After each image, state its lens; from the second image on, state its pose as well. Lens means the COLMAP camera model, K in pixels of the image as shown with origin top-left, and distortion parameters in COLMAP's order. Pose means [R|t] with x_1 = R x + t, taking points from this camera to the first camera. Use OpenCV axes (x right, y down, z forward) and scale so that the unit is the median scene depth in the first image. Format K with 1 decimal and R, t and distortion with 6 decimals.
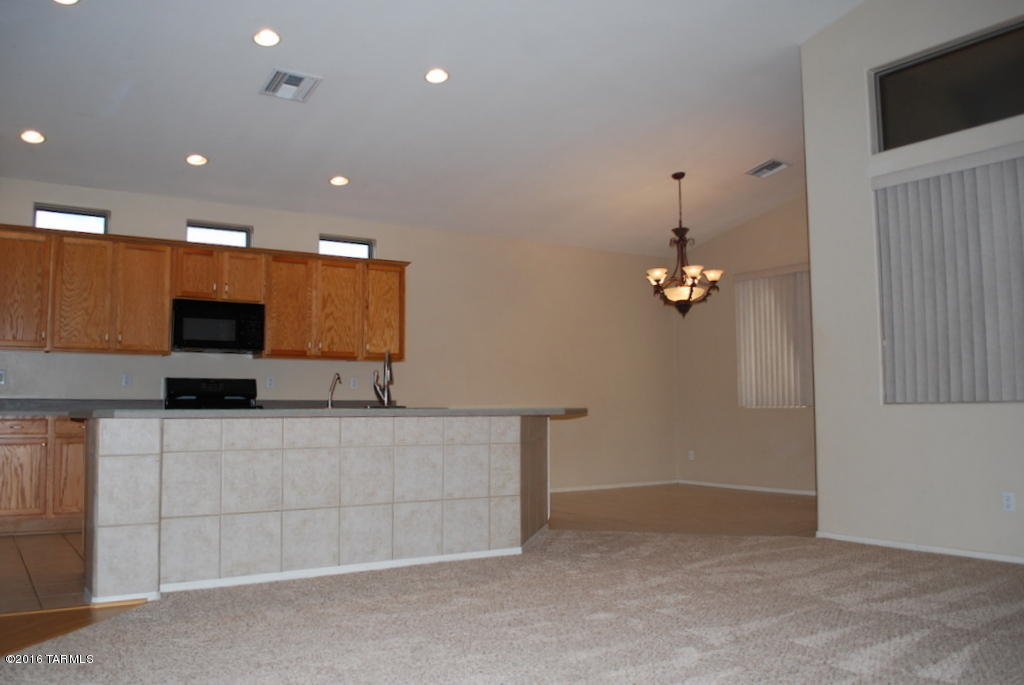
lens RADIAL K [[819.6, 0, 512.0], [0, 819.6, 342.5], [0, 0, 1]] dist [-0.073677, -0.001354]
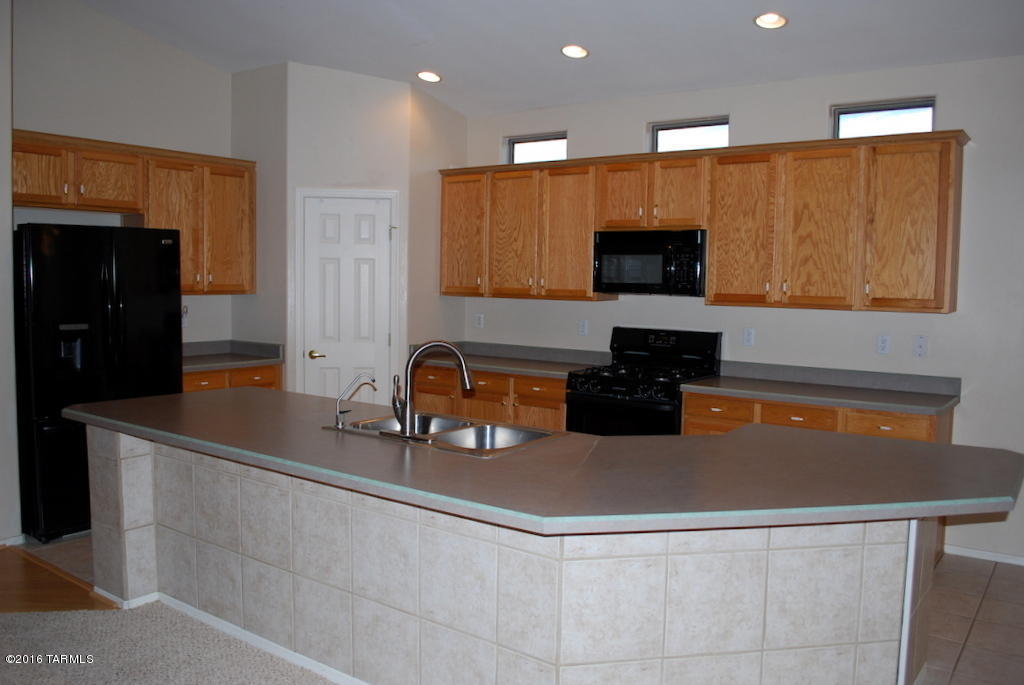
lens RADIAL K [[819.6, 0, 512.0], [0, 819.6, 342.5], [0, 0, 1]] dist [-0.073677, -0.001354]
pose [[0.355582, 0.084381, -0.930828, 0.338185], [0.052518, 0.992539, 0.110037, -0.040942], [0.933168, -0.088012, 0.348498, 0.670494]]
